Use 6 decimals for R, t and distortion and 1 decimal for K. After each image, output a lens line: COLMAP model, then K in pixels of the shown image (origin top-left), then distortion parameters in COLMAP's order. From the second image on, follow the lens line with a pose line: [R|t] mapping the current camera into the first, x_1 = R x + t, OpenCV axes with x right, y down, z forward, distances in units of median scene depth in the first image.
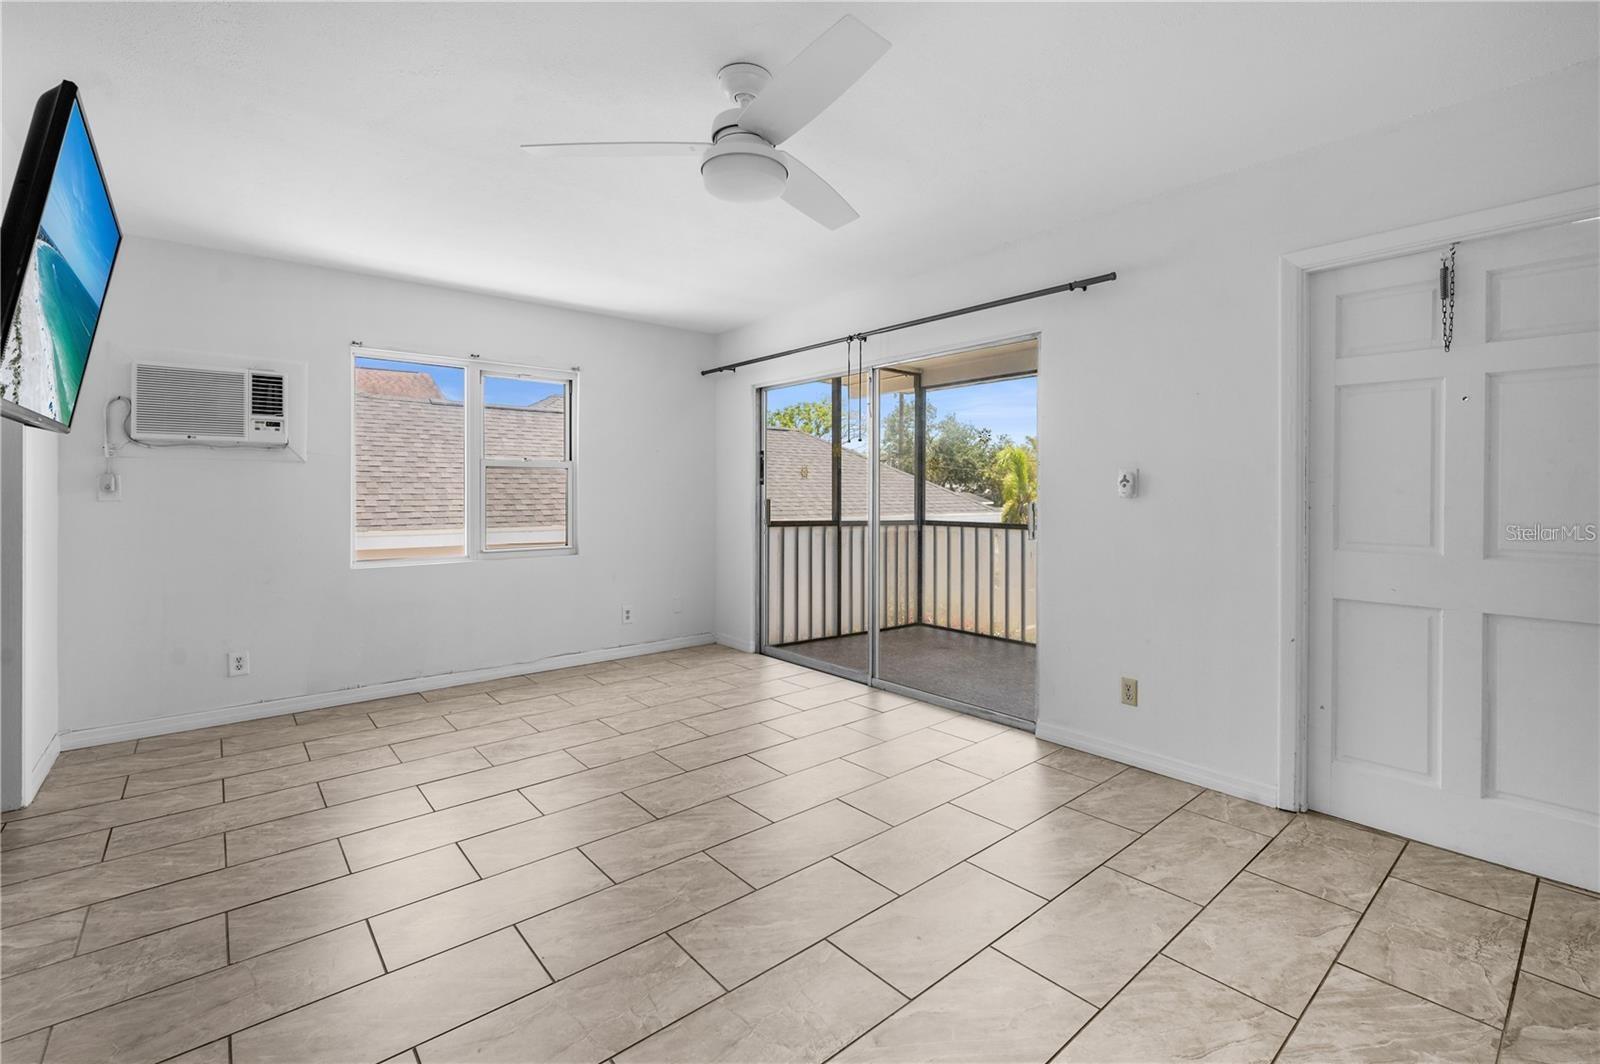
lens RADIAL K [[708.1, 0, 822.2], [0, 708.1, 507.8], [0, 0, 1]] dist [0.000118, 0.000141]
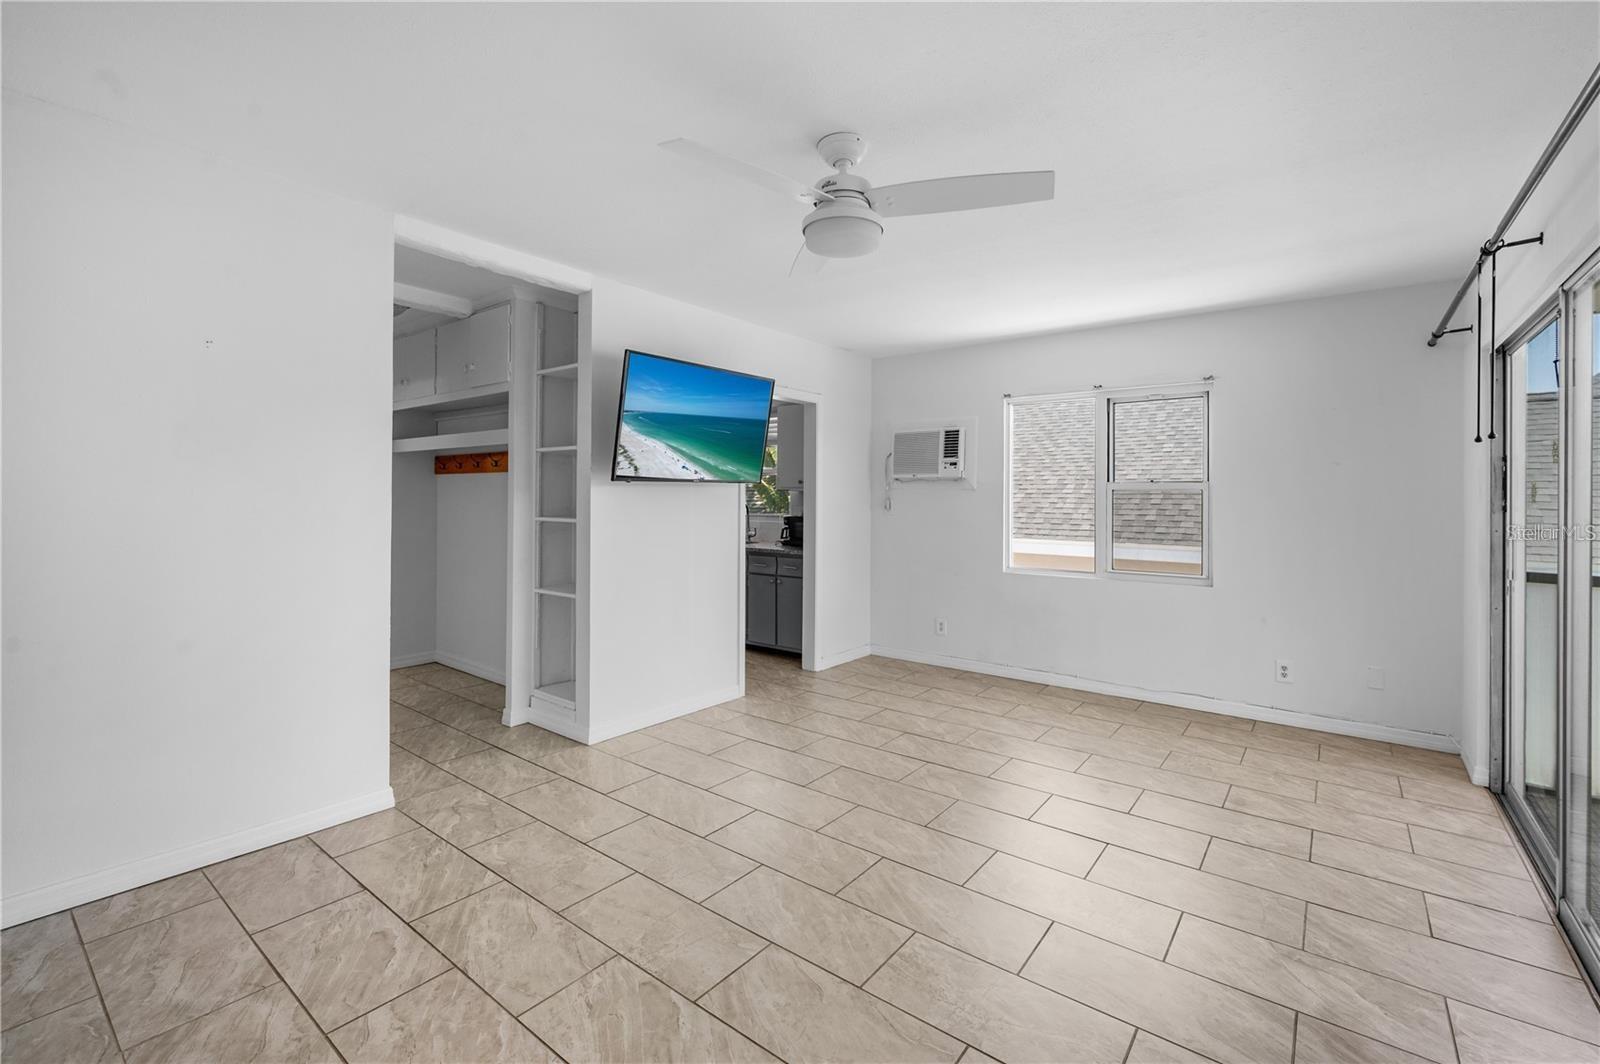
lens RADIAL K [[689.4, 0, 790.7], [0, 689.4, 523.7], [0, 0, 1]] dist [-0.002143, 0.004655]
pose [[0.182431, 0.038910, -0.982448, 0.533743], [-0.029797, 0.998976, 0.034032, -0.035414], [0.982767, 0.023066, 0.183404, 0.429942]]
